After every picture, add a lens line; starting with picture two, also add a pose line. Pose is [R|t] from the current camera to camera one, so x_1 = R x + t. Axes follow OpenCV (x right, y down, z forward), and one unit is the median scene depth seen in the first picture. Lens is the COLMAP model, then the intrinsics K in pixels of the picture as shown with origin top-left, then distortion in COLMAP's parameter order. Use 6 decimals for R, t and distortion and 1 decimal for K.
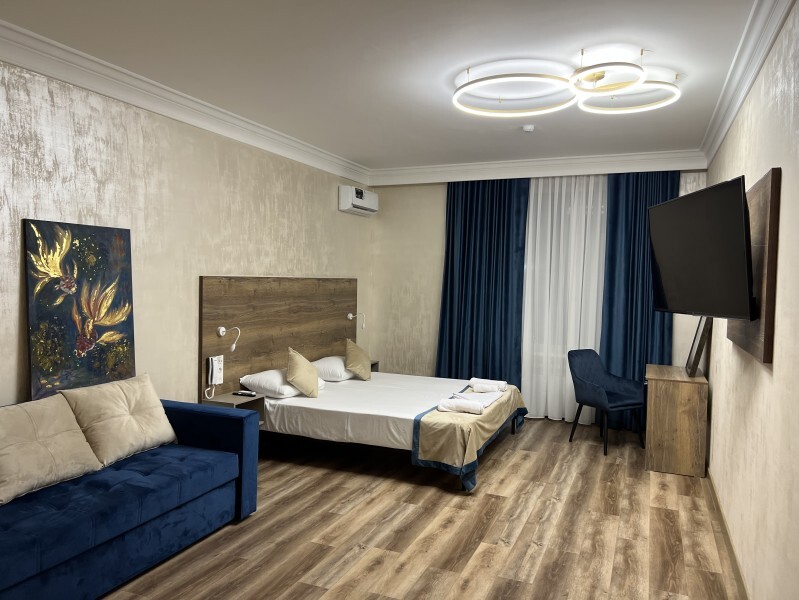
lens RADIAL K [[599.0, 0, 399.2], [0, 599.0, 299.5], [0, 0, 1]] dist [0.062910, -0.072592]
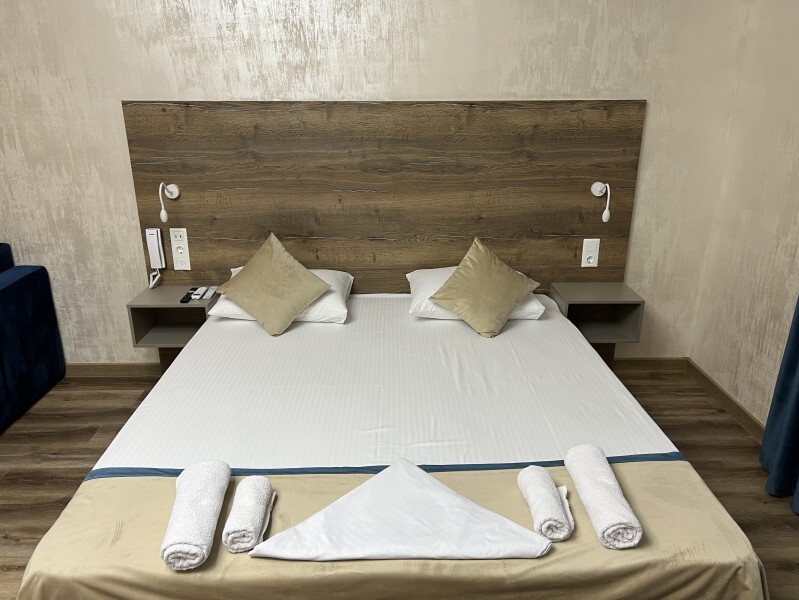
lens RADIAL K [[599.0, 0, 406.9], [0, 599.0, 298.9], [0, 0, 1]] dist [0.062910, -0.072592]
pose [[0.379798, 0.270781, -0.884552, 0.323544], [-0.021522, 0.958528, 0.284186, -0.020878], [0.924819, -0.088896, 0.369875, 0.779376]]
